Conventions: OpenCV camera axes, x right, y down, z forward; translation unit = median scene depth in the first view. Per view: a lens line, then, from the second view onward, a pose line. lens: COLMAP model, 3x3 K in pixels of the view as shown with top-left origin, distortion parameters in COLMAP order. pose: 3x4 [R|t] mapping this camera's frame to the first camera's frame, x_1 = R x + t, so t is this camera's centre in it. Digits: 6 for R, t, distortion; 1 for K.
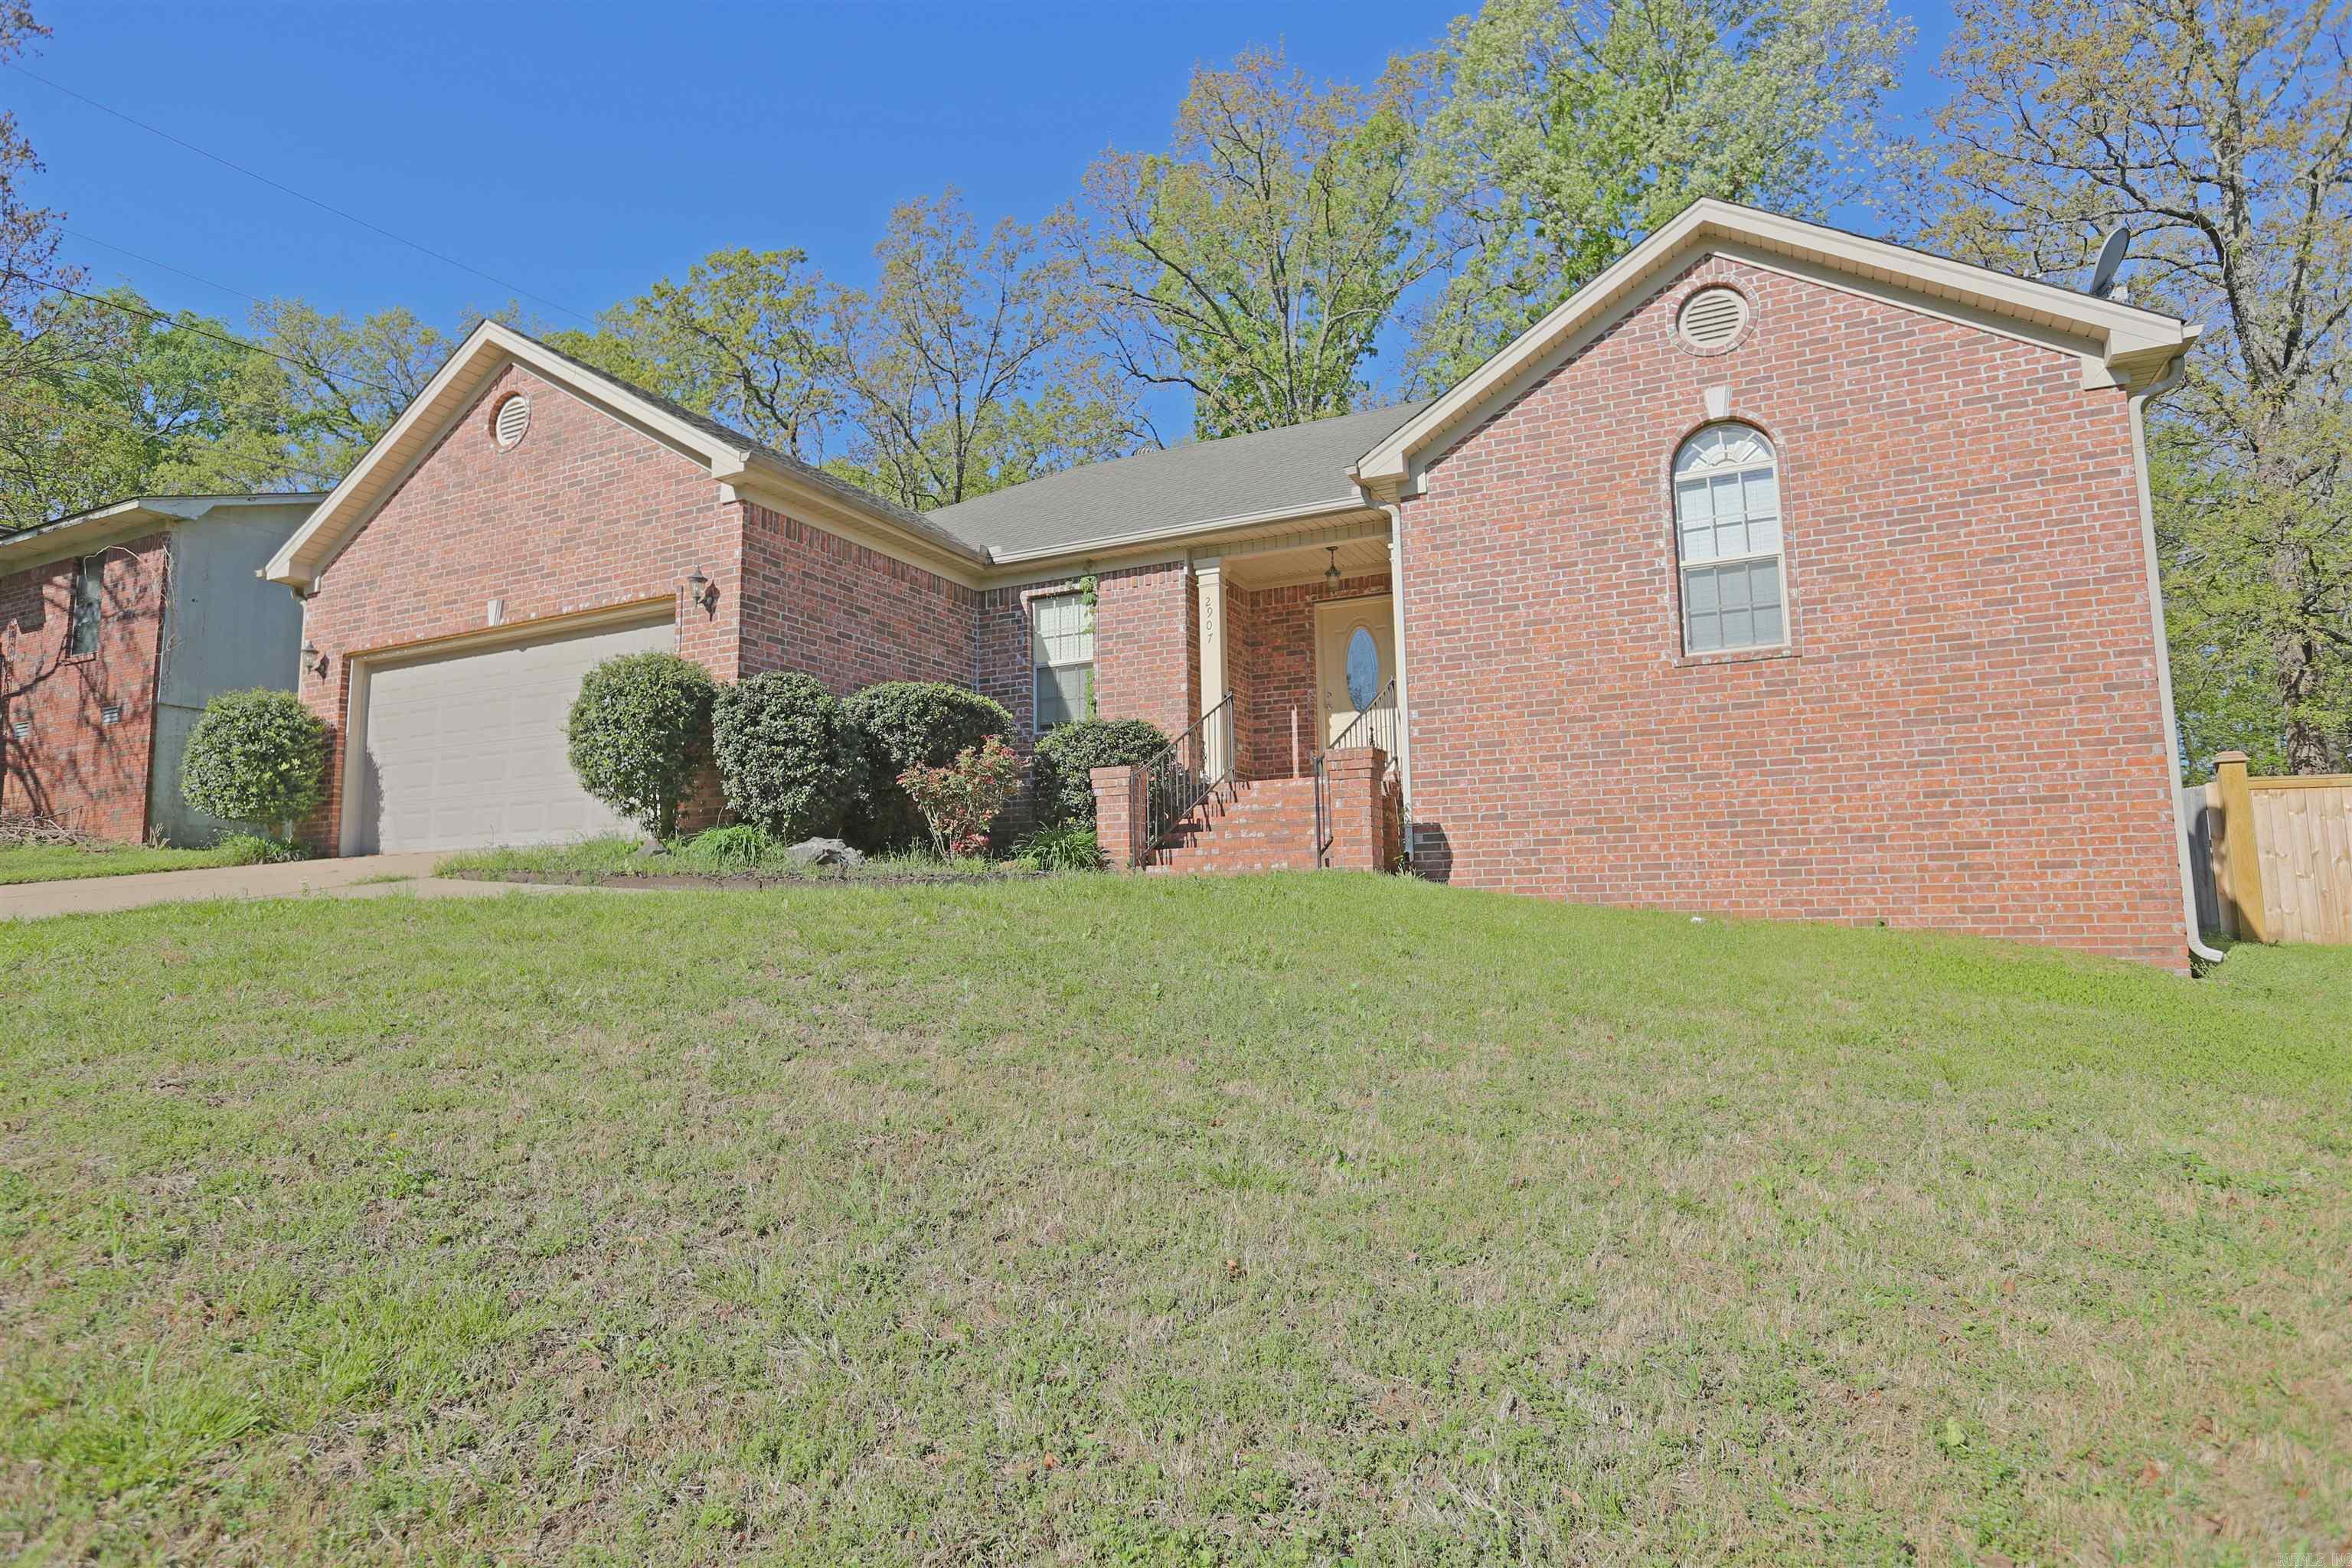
lens RADIAL K [[1326.4, 0, 1173.6], [0, 1326.4, 777.9], [0, 0, 1]] dist [-0.025970, 0.005667]
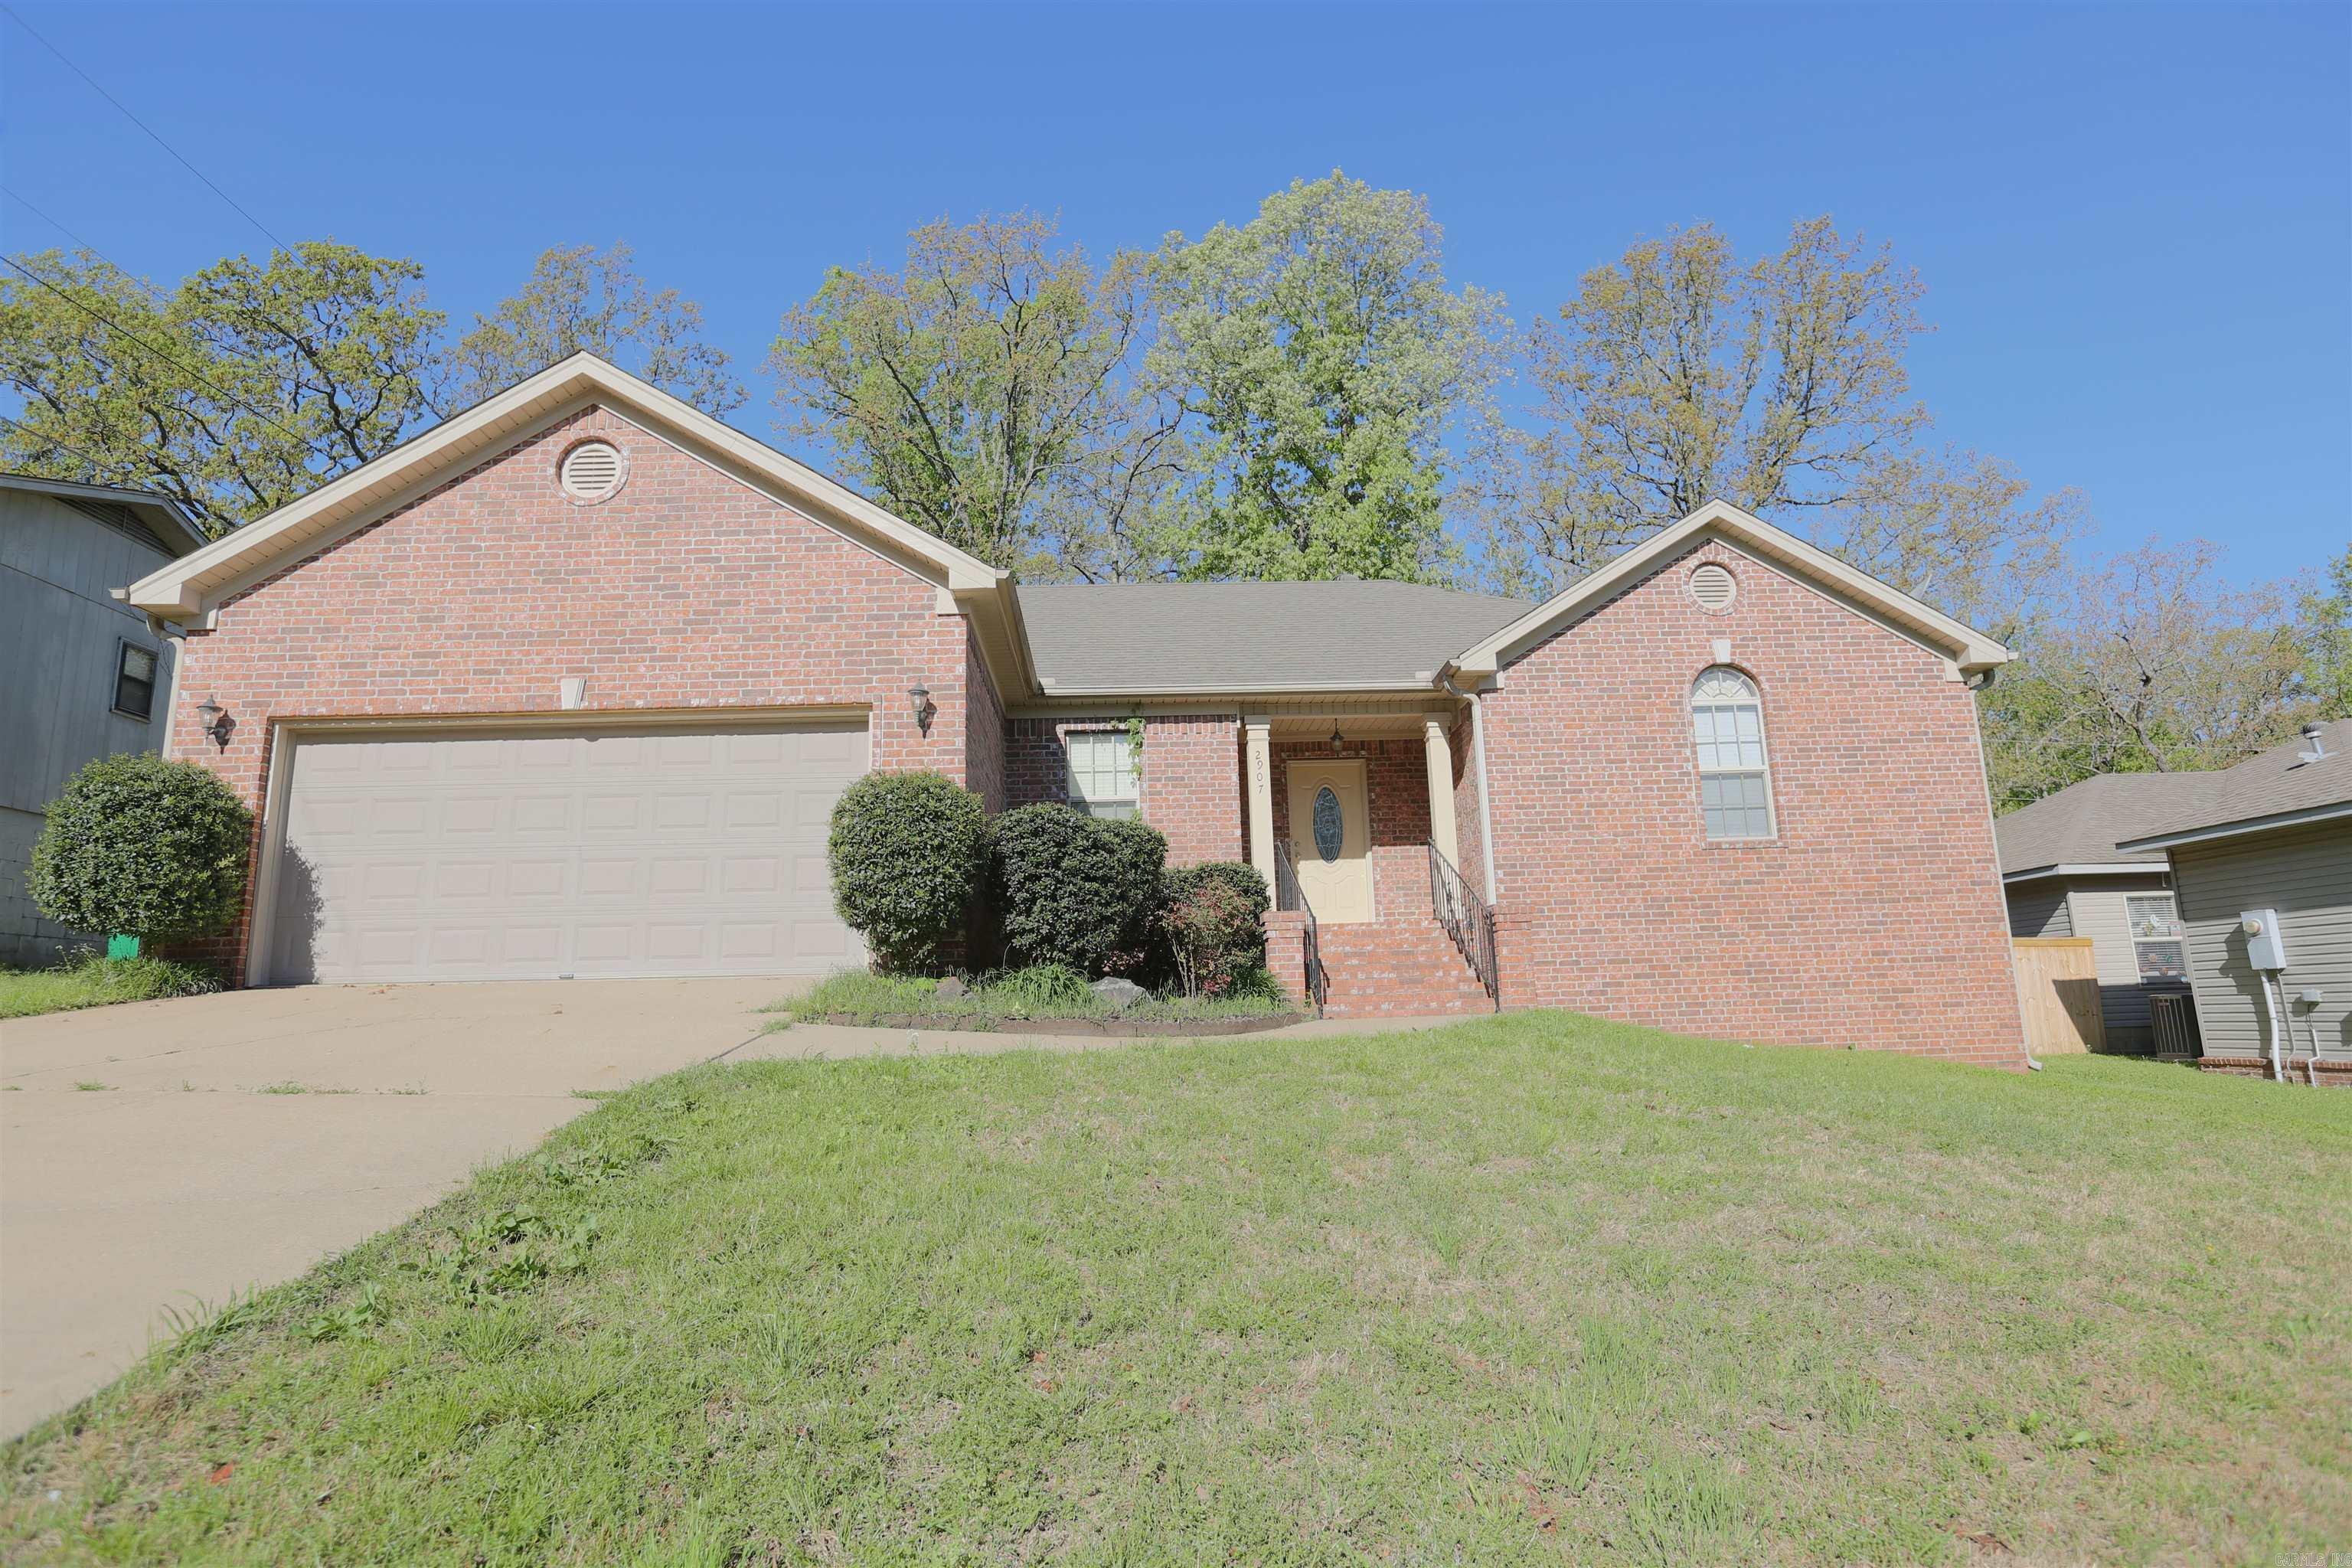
lens RADIAL K [[1326.4, 0, 1183.4], [0, 1326.4, 780.9], [0, 0, 1]] dist [-0.025970, 0.005667]
pose [[0.876280, 0.080708, 0.474994, -0.632693], [-0.037809, 0.994349, -0.099201, -0.002423], [-0.480316, 0.068969, 0.874379, 0.098927]]
